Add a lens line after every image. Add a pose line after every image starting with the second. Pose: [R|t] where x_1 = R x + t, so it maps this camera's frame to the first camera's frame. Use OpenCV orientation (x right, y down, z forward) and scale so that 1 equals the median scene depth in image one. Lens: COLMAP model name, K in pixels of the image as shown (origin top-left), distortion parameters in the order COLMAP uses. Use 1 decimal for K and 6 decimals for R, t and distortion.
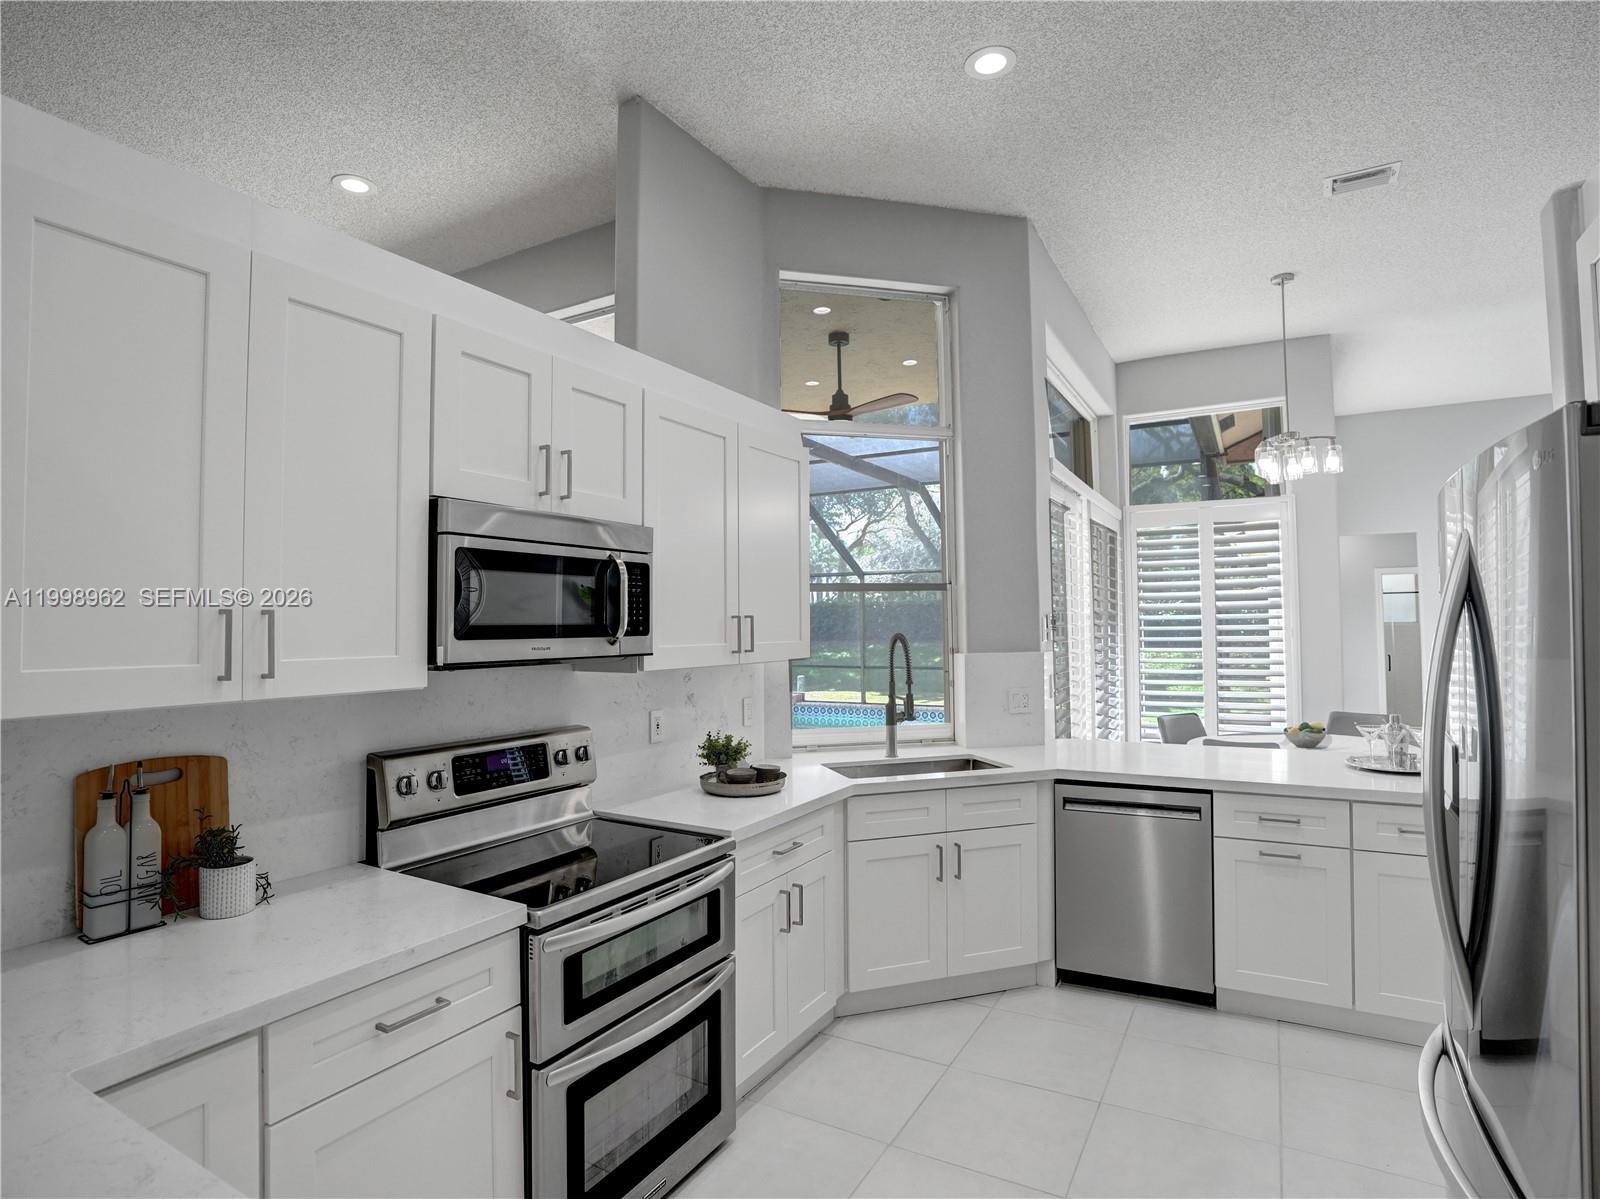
lens RADIAL K [[832.4, 0, 807.0], [0, 832.4, 593.3], [0, 0, 1]] dist [-0.069931, 0.025427]
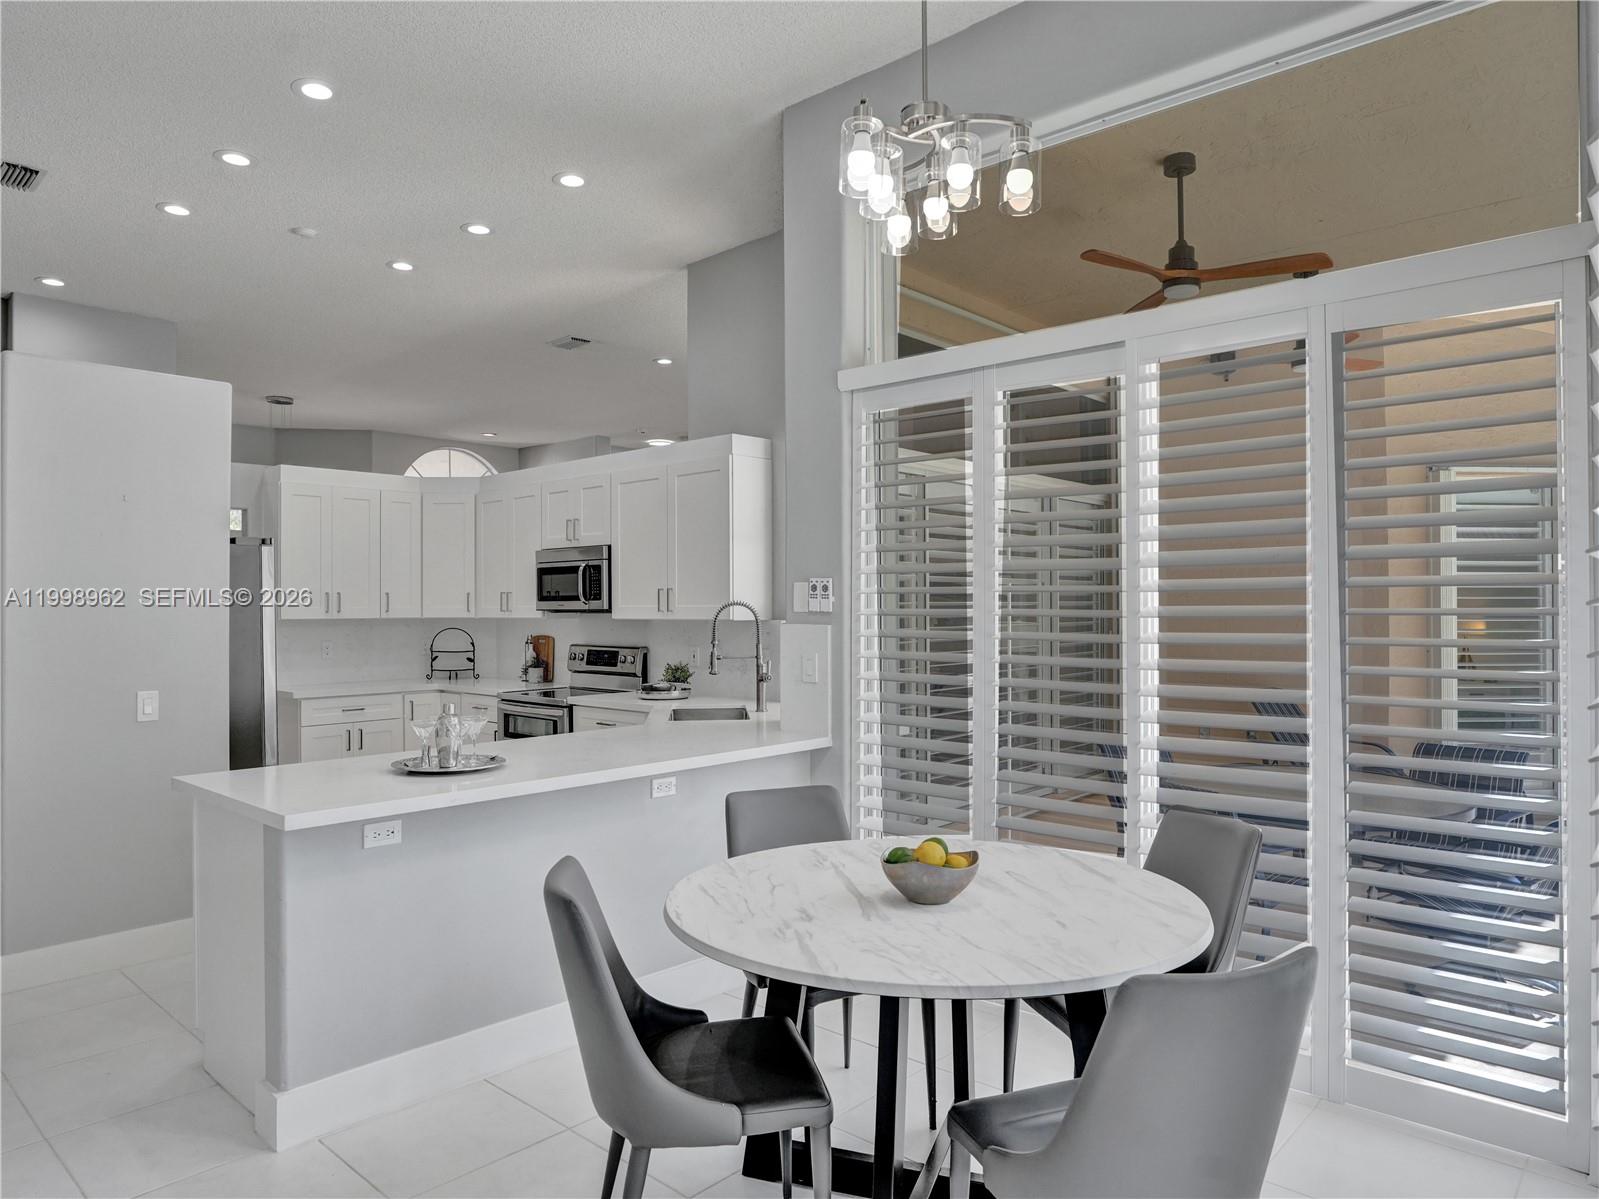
lens RADIAL K [[1027.6, 0, 804.2], [0, 1027.6, 604.3], [0, 0, 1]] dist [-0.047289, -0.001611]
pose [[-0.209421, 0.011754, -0.977755, 1.351087], [0.046560, 0.998913, 0.002036, 0.049594], [0.976716, -0.045098, -0.209740, 1.268313]]
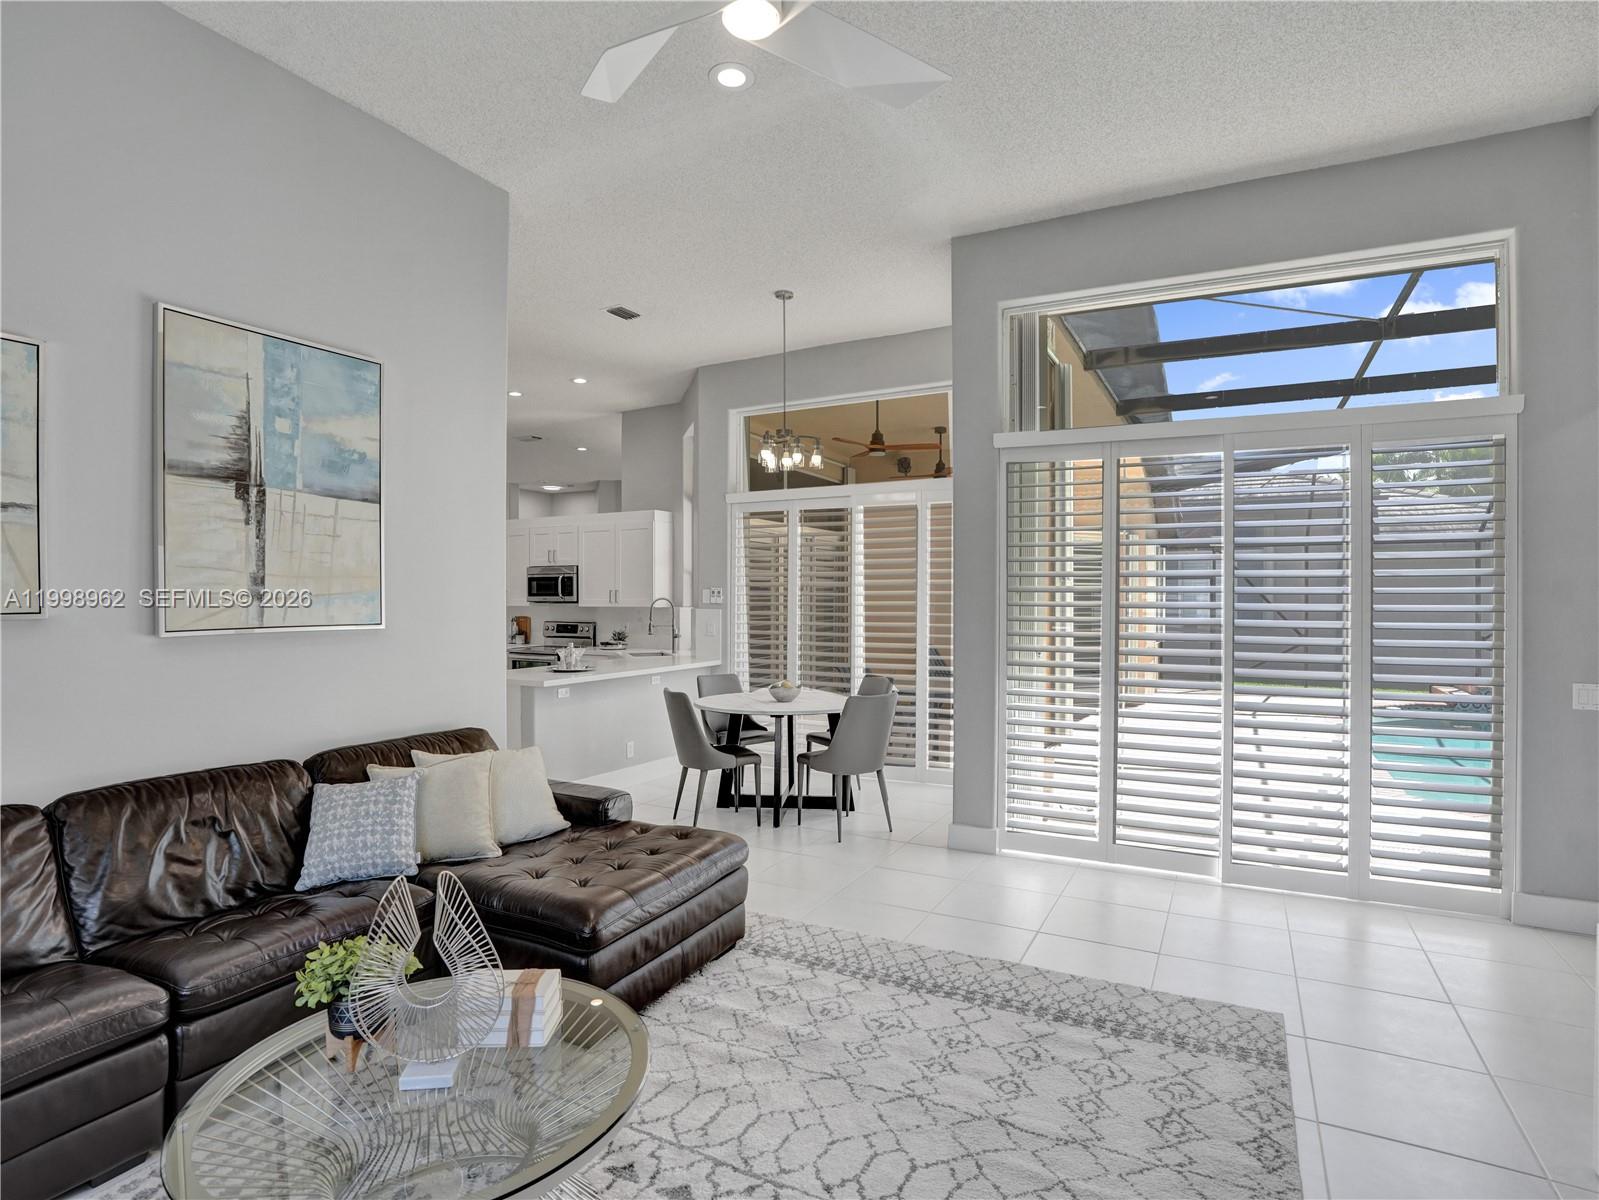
lens RADIAL K [[831.9, 0, 798.9], [0, 831.9, 596.2], [0, 0, 1]] dist [-0.069931, 0.025427]
pose [[0.024968, 0.010718, -0.999631, 2.180716], [0.040516, 0.999110, 0.011725, 0.030404], [0.998867, -0.040794, 0.024512, 1.202827]]
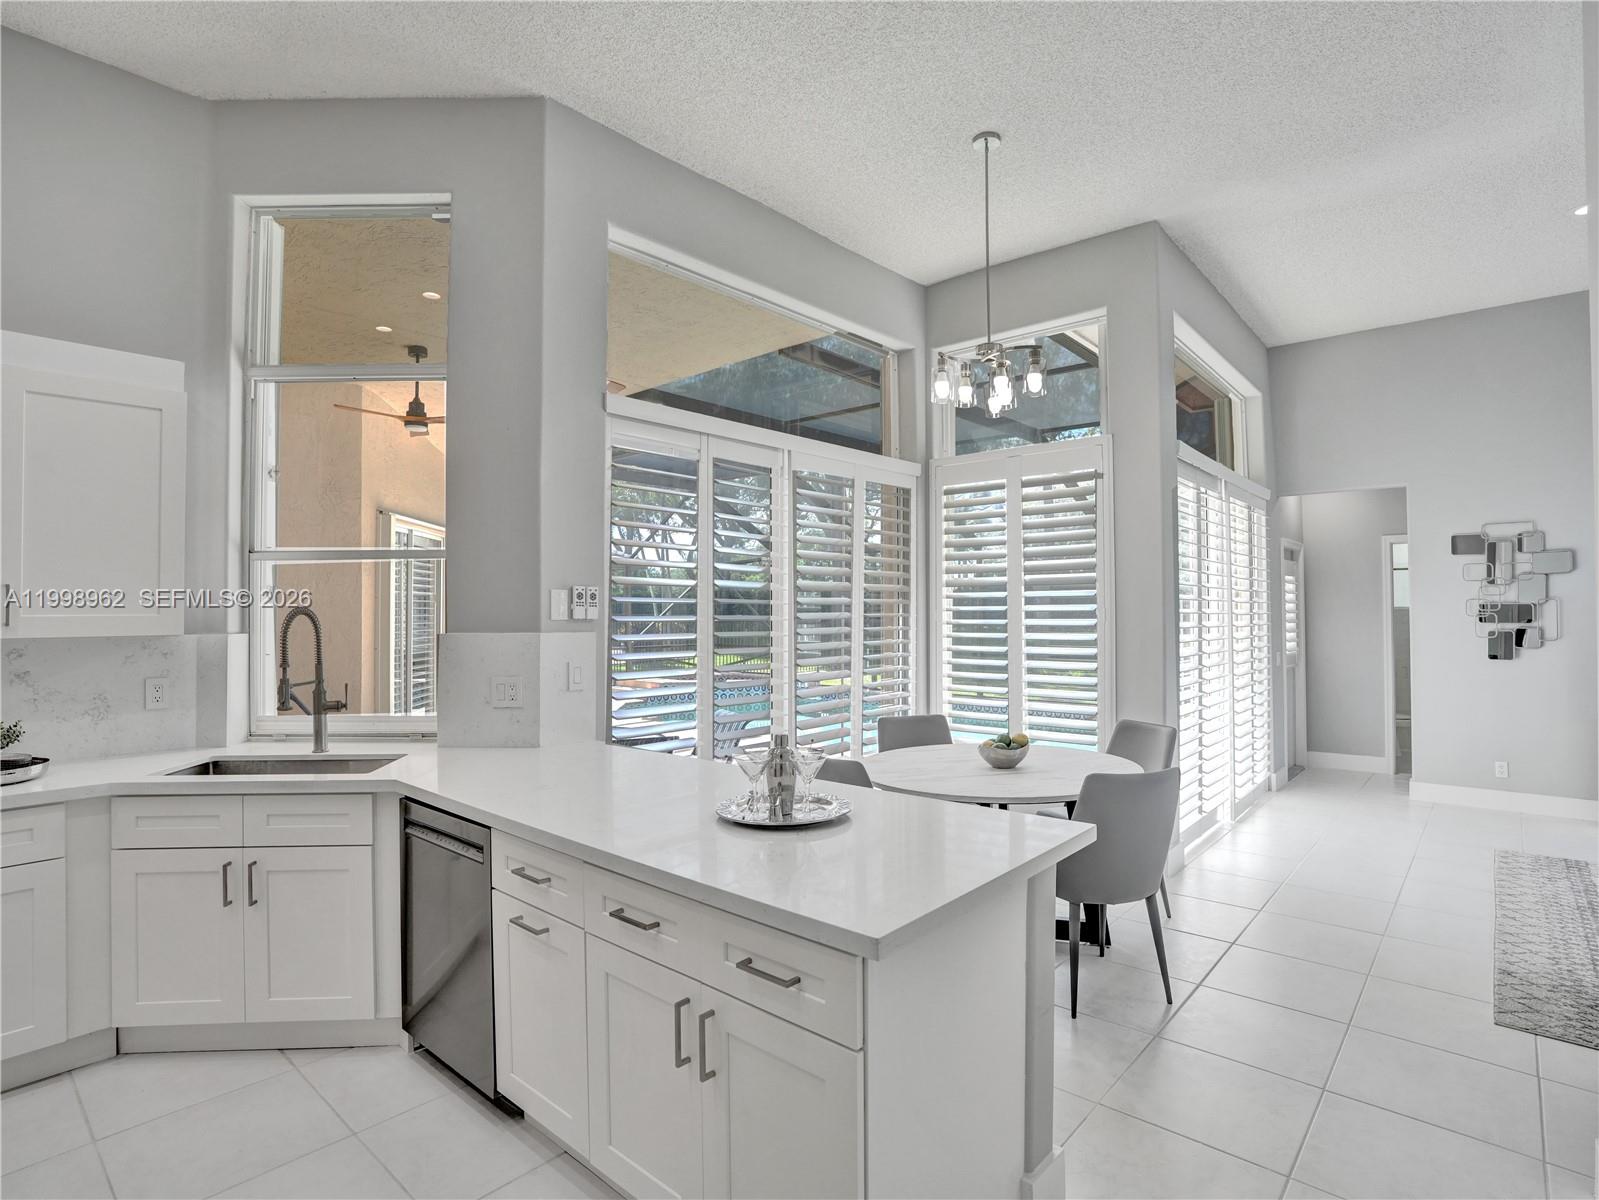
lens RADIAL K [[831.9, 0, 808.5], [0, 831.9, 596.4], [0, 0, 1]] dist [-0.069931, 0.025427]
pose [[0.978952, 0.005651, -0.204011, 0.715296], [0.000009, 0.999615, 0.027733, 0.012734], [0.204090, -0.027151, 0.978576, 0.270717]]
